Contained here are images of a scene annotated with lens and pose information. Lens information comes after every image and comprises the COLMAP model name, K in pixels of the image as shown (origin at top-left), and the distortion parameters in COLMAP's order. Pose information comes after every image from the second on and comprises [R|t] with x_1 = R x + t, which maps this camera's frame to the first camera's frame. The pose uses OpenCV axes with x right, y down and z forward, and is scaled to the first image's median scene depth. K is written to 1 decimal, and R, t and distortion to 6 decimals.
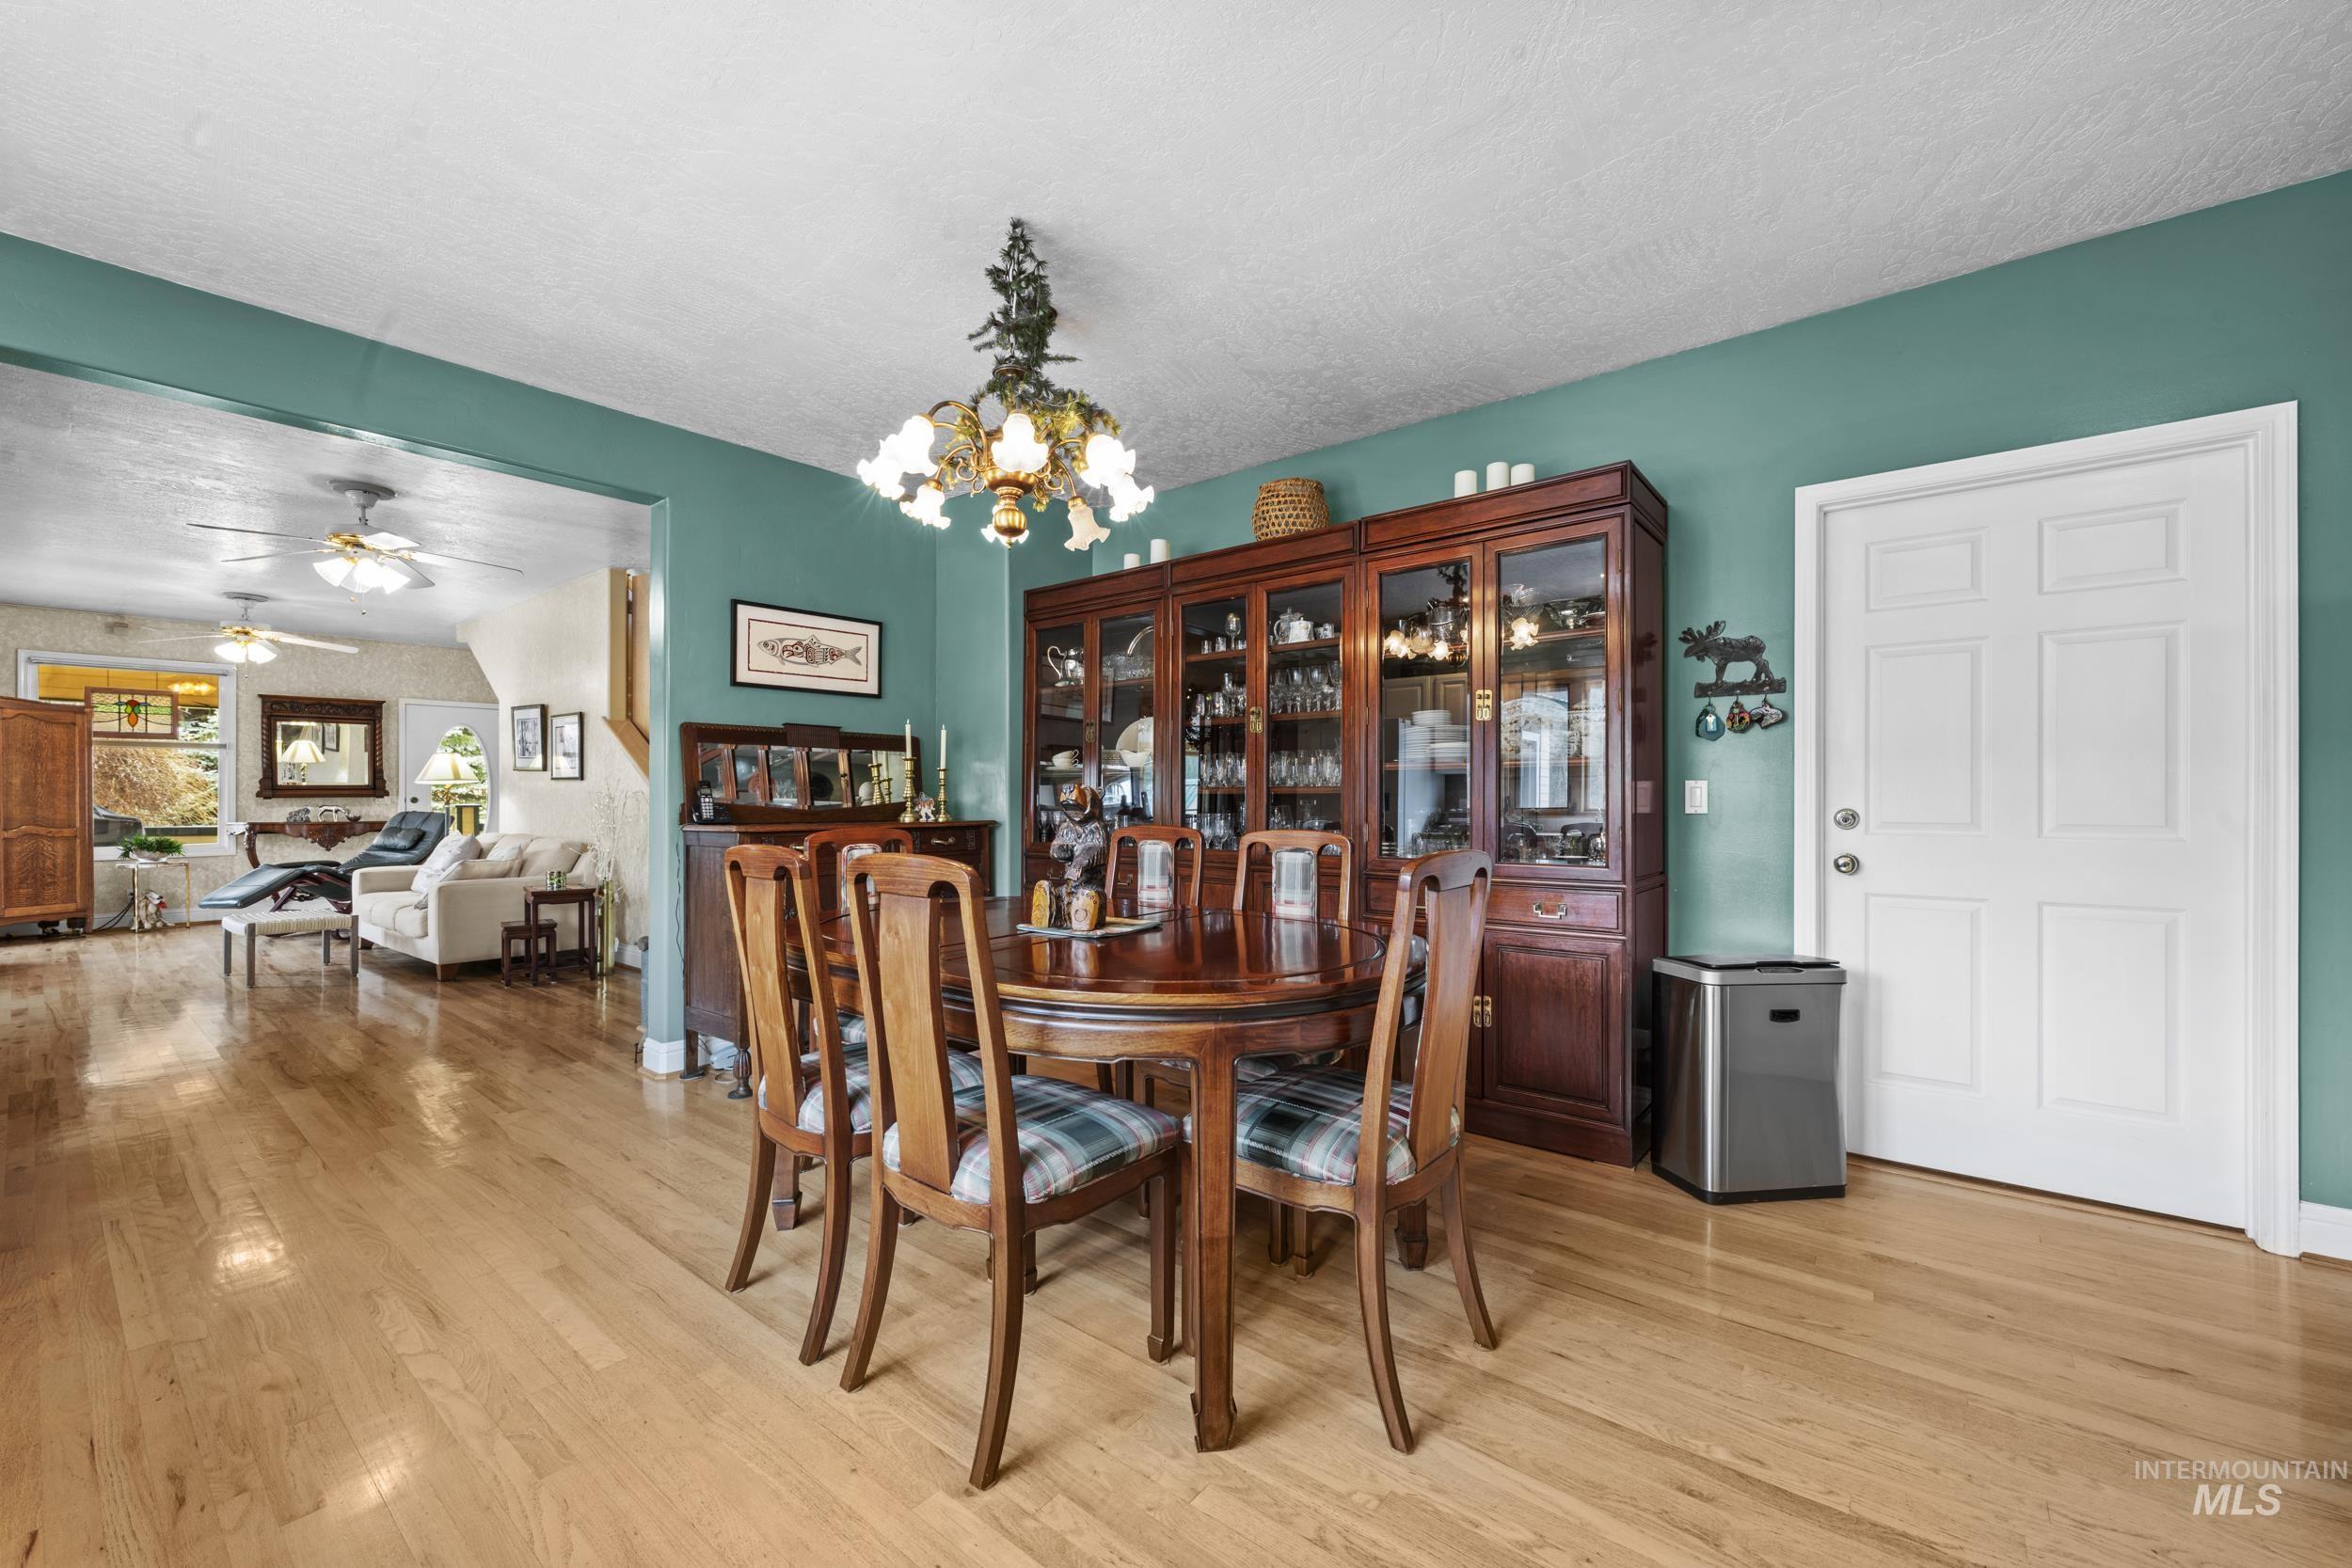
lens RADIAL K [[940.5, 0, 1179.0], [0, 940.5, 798.2], [0, 0, 1]] dist [0.001061, 0.000318]
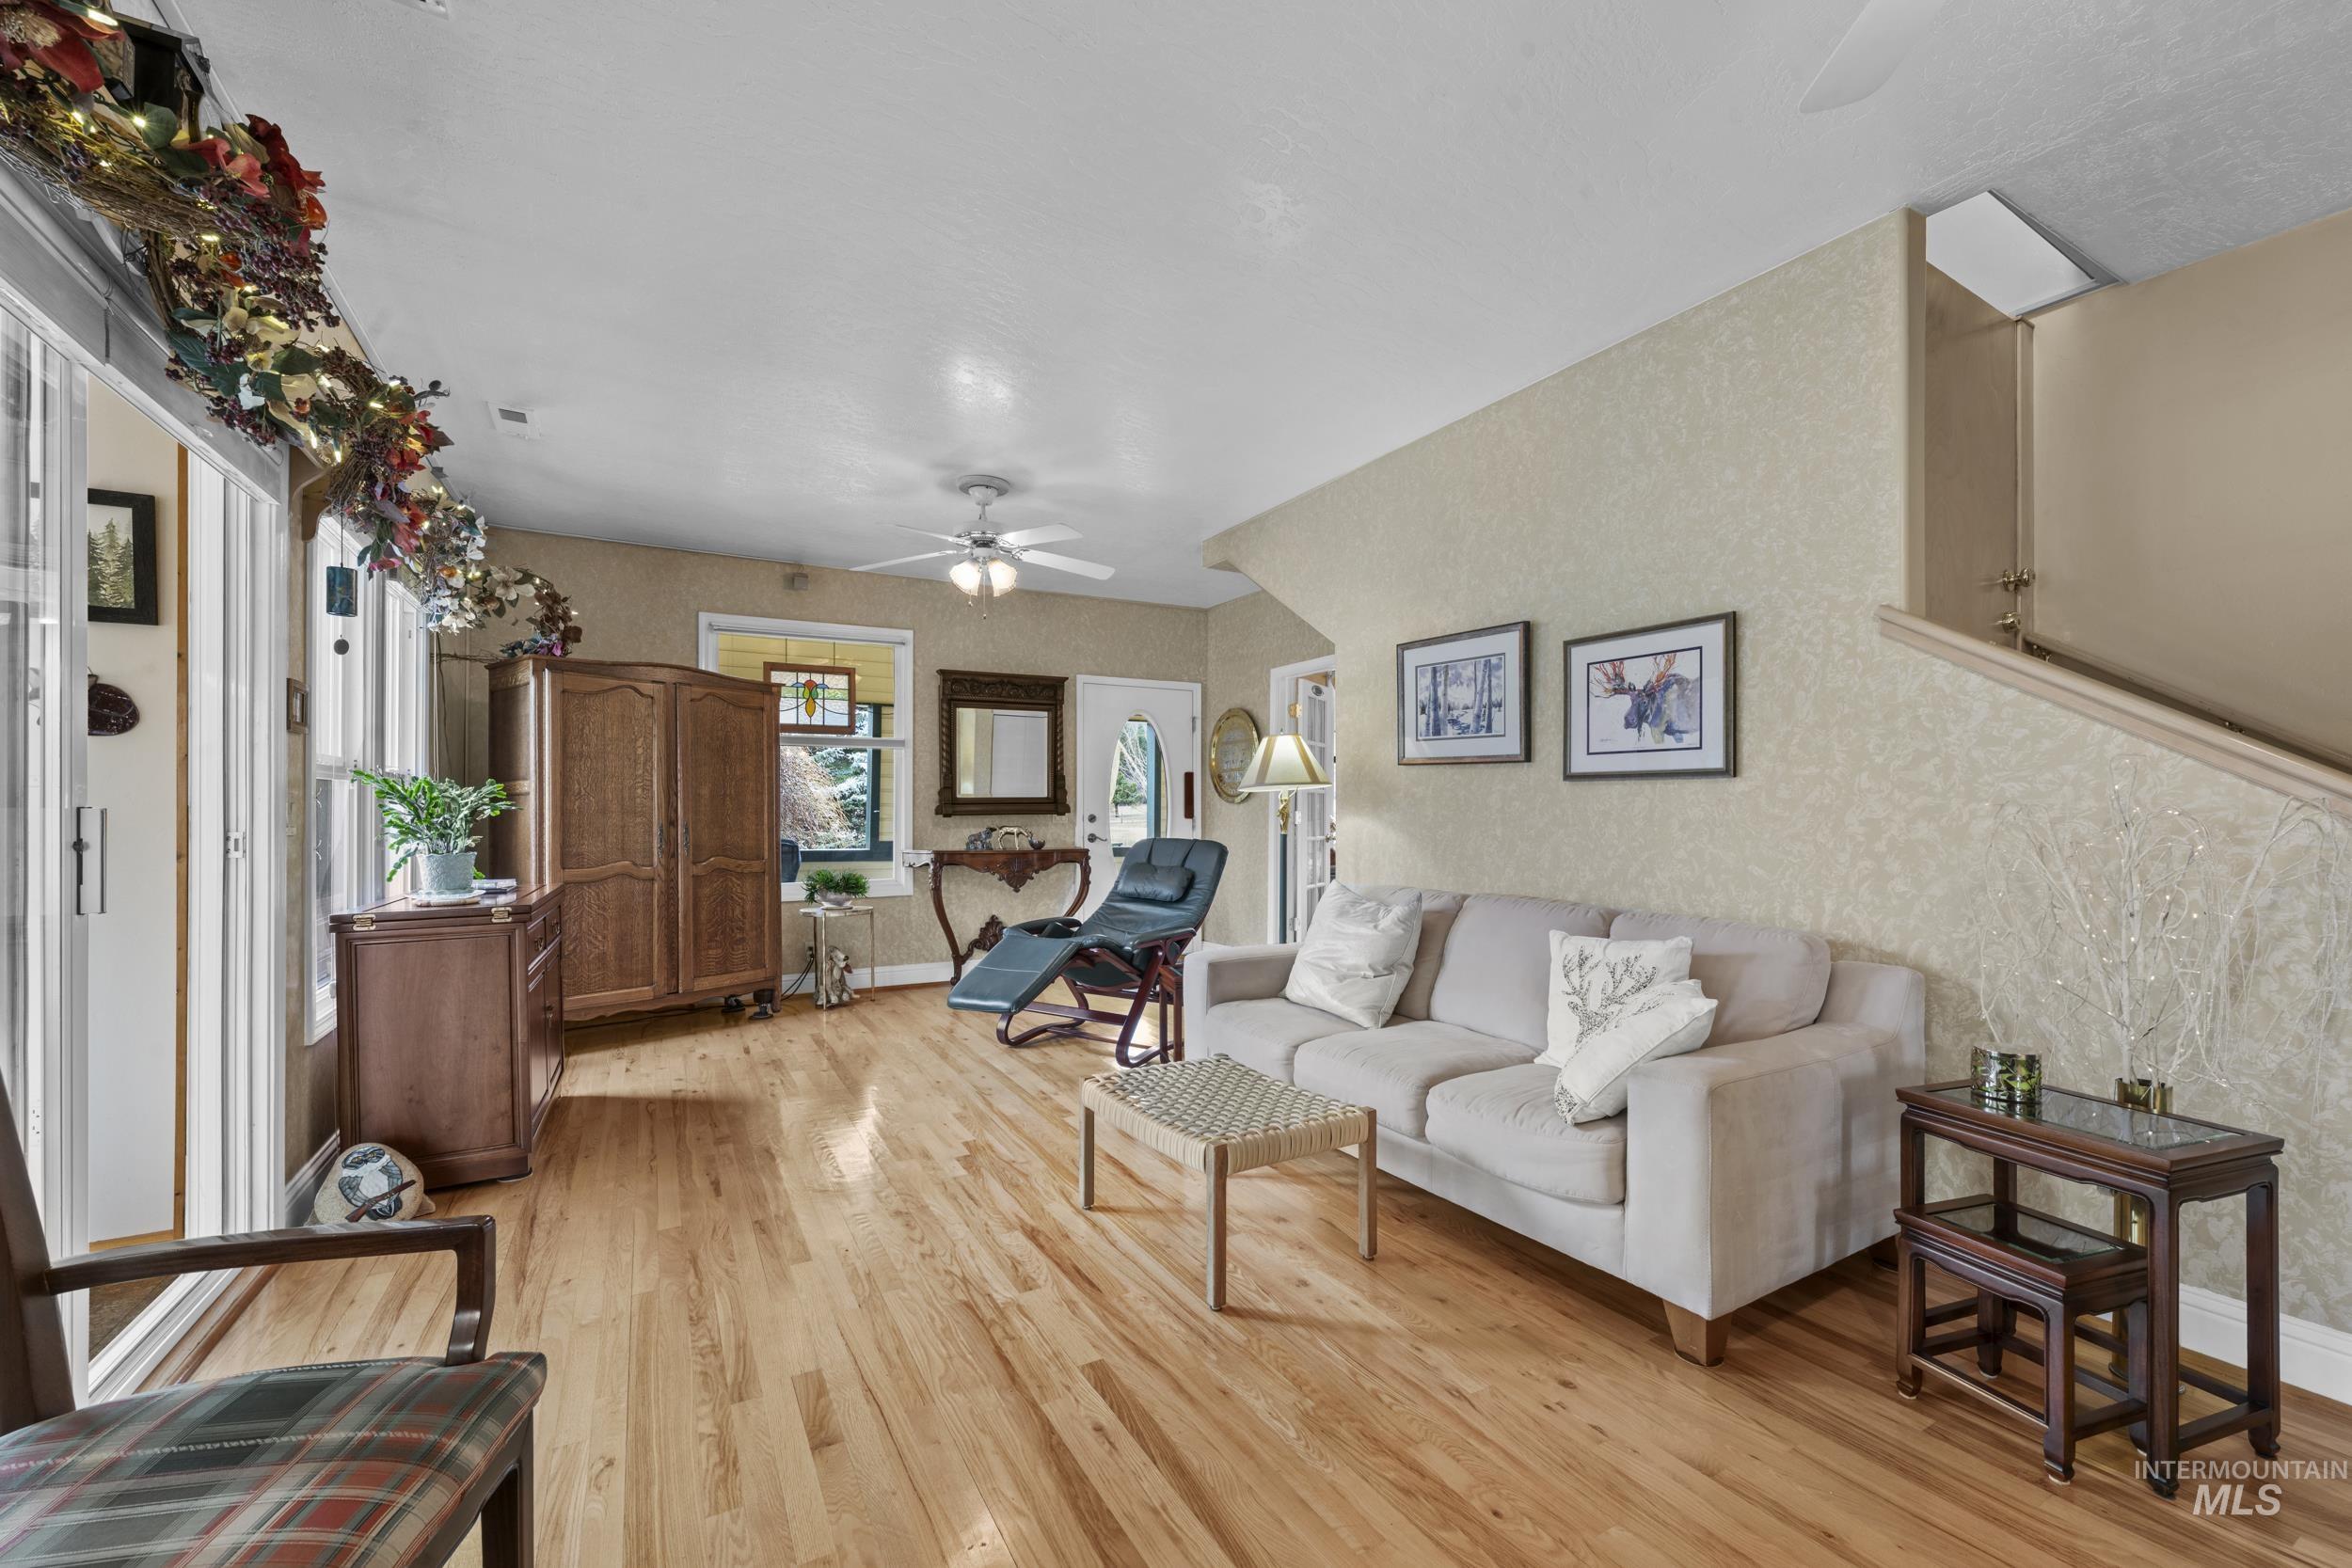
lens RADIAL K [[939.7, 0, 1181.2], [0, 939.7, 816.4], [0, 0, 1]] dist [0.000254, -0.000009]
pose [[0.931727, 0.002358, -0.363151, -0.606378], [-0.001145, 0.999993, 0.003555, -0.002739], [0.363157, -0.002896, 0.931723, 0.447663]]
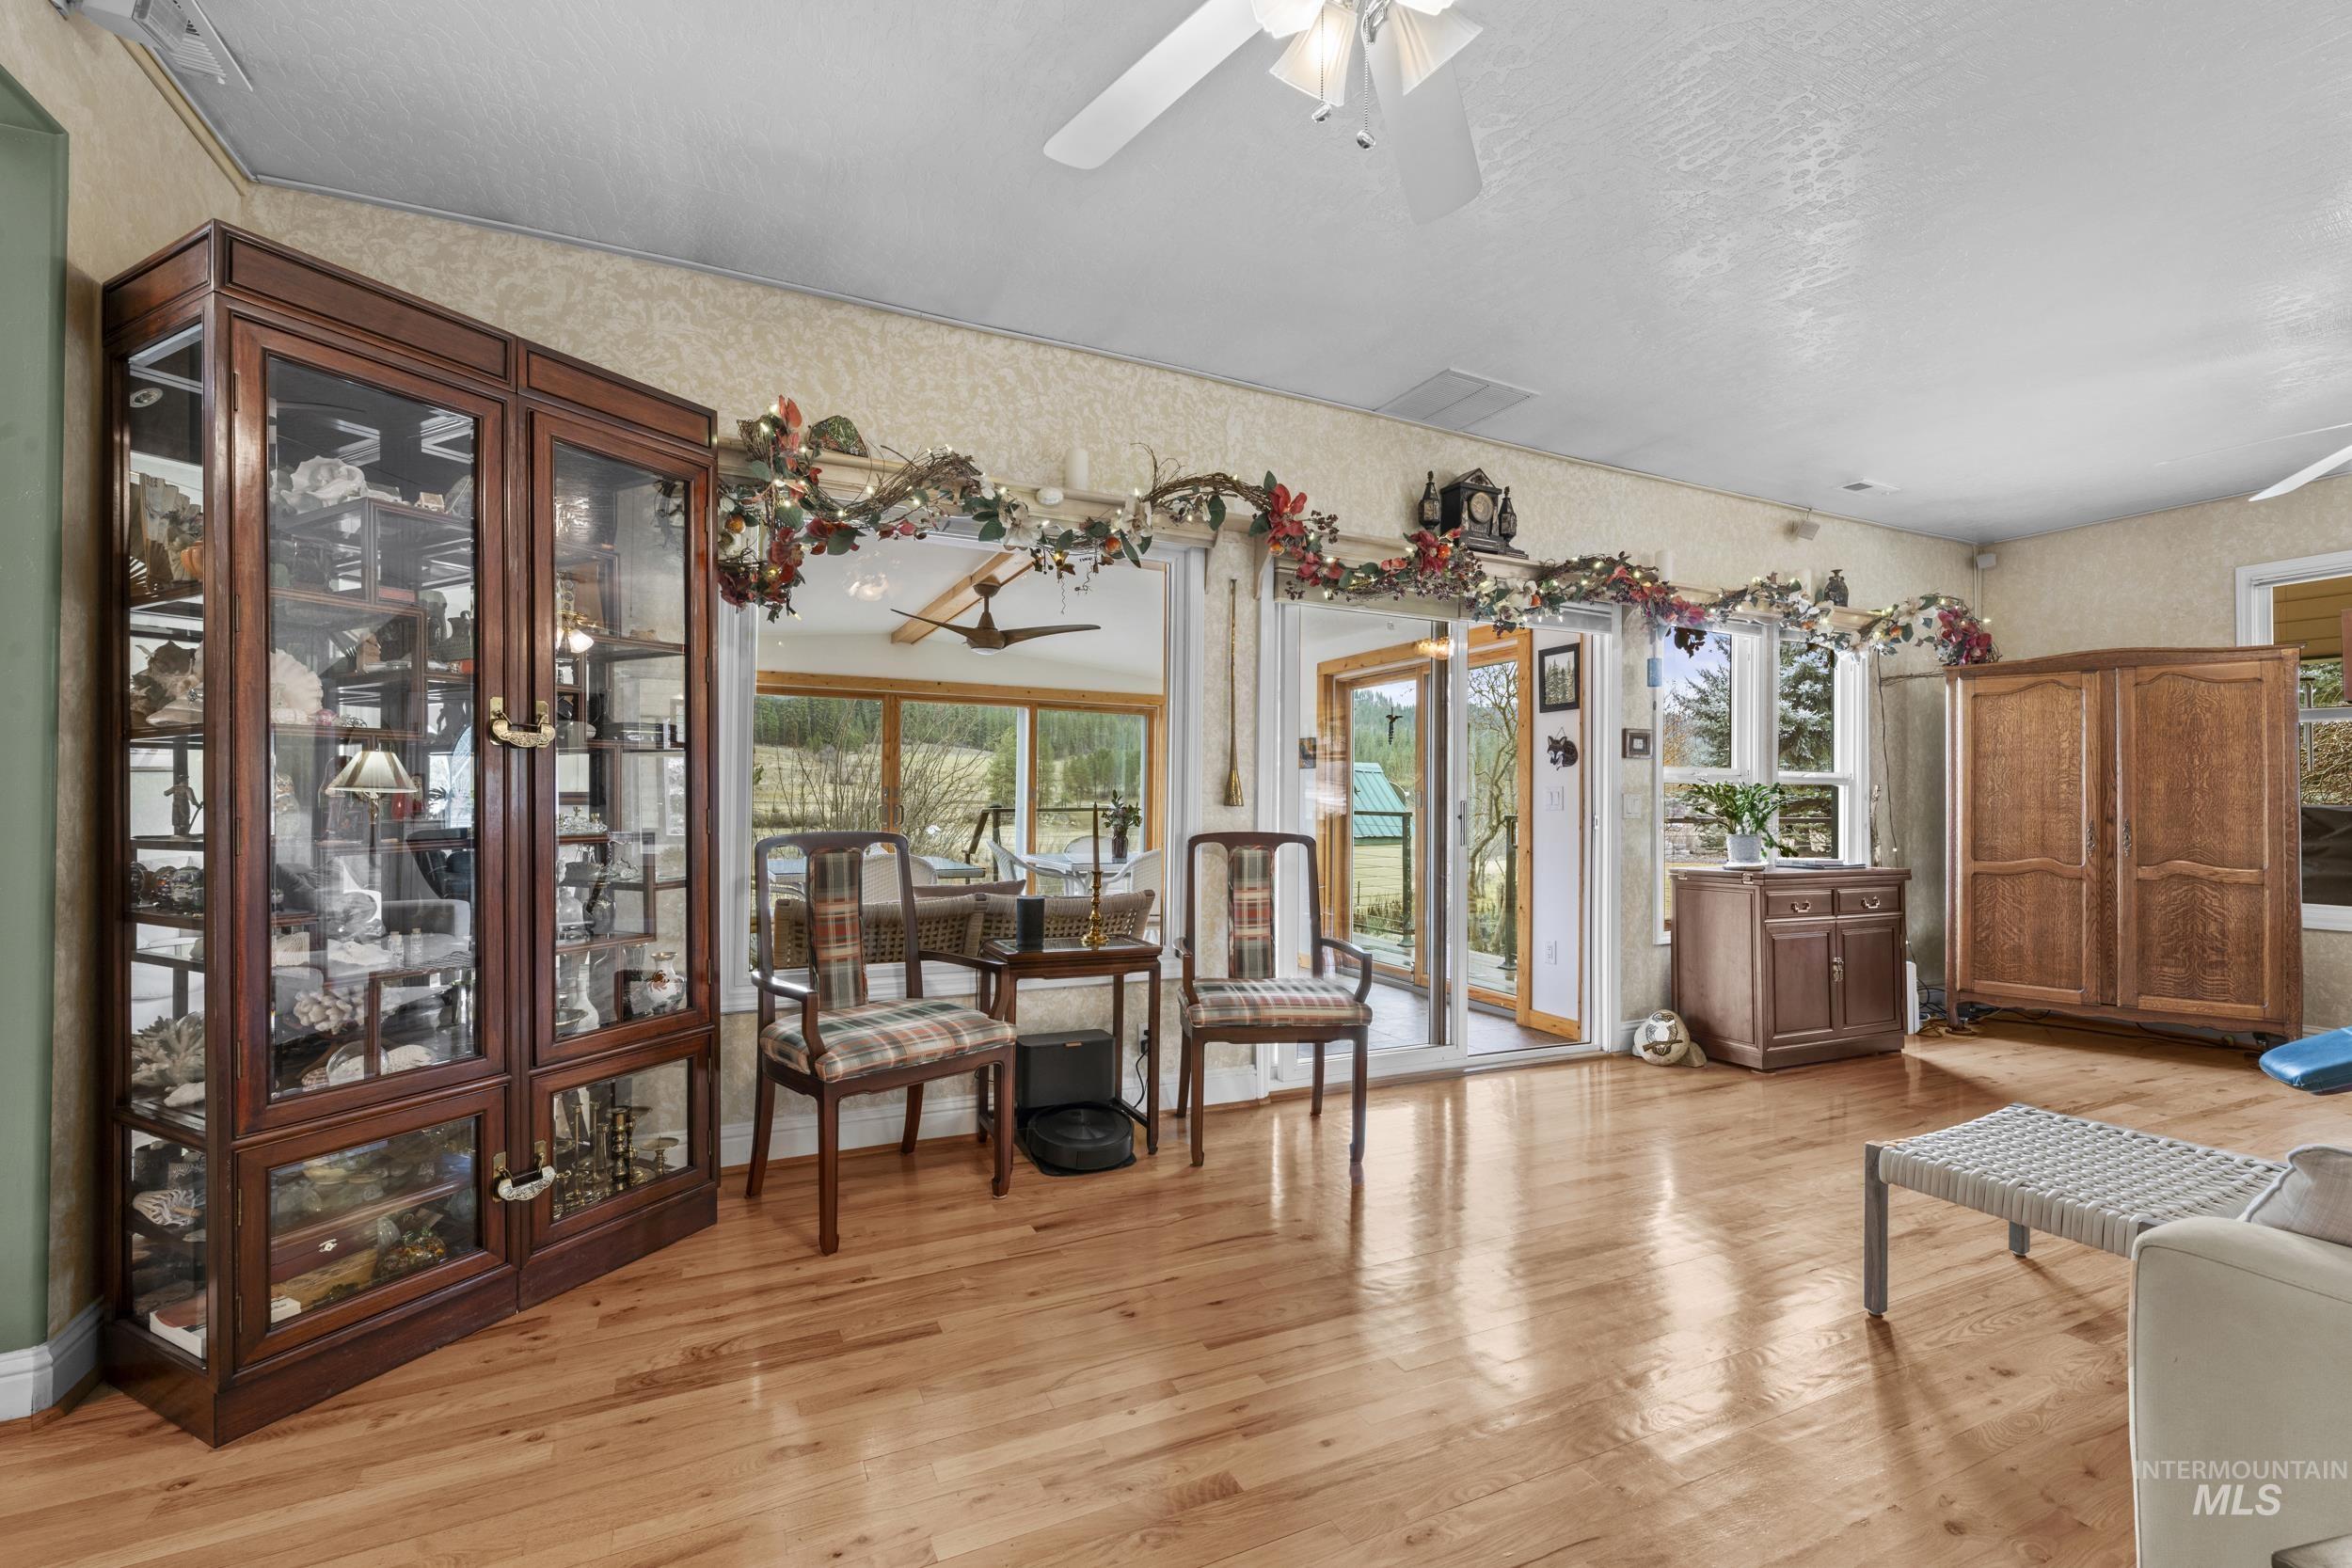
lens RADIAL K [[1004.8, 0, 1176.0], [0, 1004.8, 784.0], [0, 0, 1]] dist [-0.001039, -0.000012]
pose [[-0.432305, -0.019822, -0.901509, -0.350834], [-0.008668, 0.999804, -0.017827, -0.001988], [0.901686, 0.000107, -0.432392, 0.650060]]
